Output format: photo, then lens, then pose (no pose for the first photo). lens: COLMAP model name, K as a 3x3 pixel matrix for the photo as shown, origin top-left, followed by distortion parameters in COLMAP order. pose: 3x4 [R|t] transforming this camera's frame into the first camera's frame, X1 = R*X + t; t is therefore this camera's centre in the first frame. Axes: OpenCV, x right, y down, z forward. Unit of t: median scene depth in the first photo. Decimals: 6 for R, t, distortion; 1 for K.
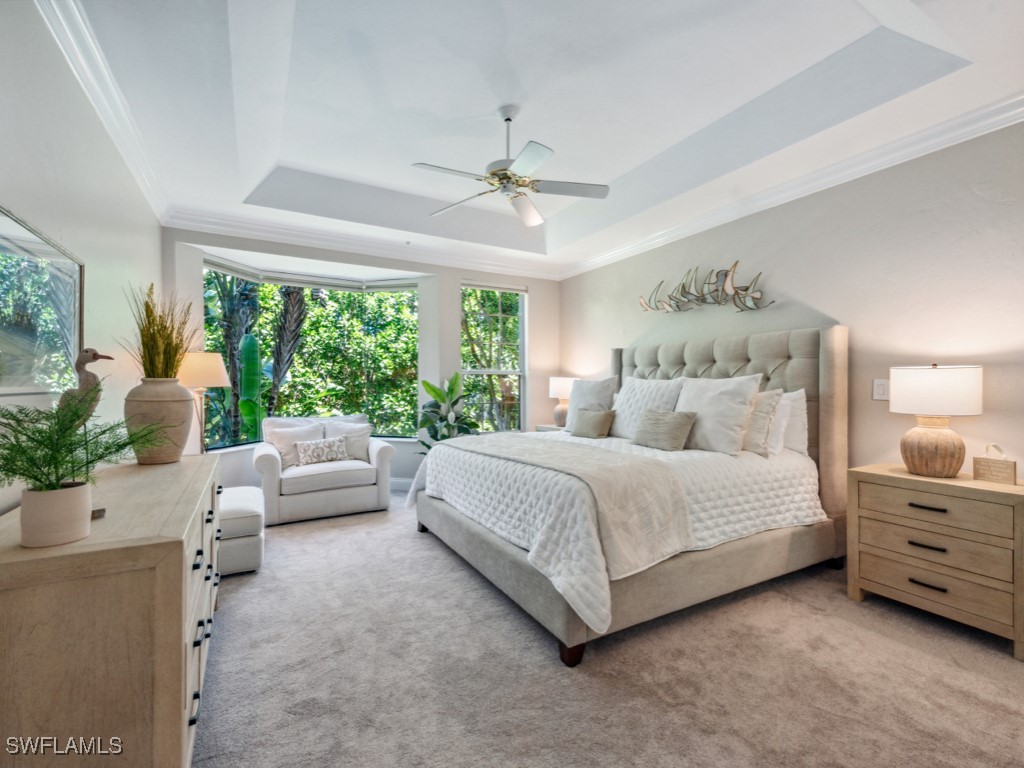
lens RADIAL K [[452.9, 0, 510.8], [0, 452.9, 383.1], [0, 0, 1]] dist [0.005005, -0.001632]
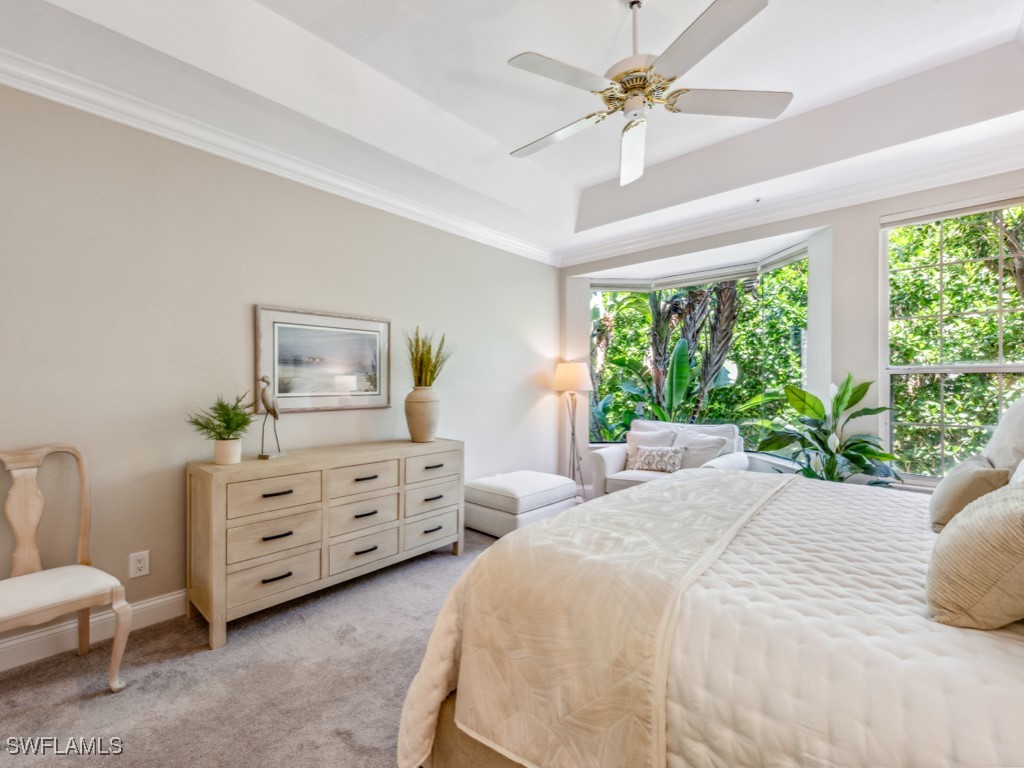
lens RADIAL K [[452.9, 0, 511.9], [0, 452.9, 385.9], [0, 0, 1]] dist [0.005005, -0.001632]
pose [[0.308223, 0.004846, -0.951302, 0.375841], [0.004075, 0.999971, 0.006414, -0.011031], [0.951305, -0.005853, 0.308194, 0.398589]]
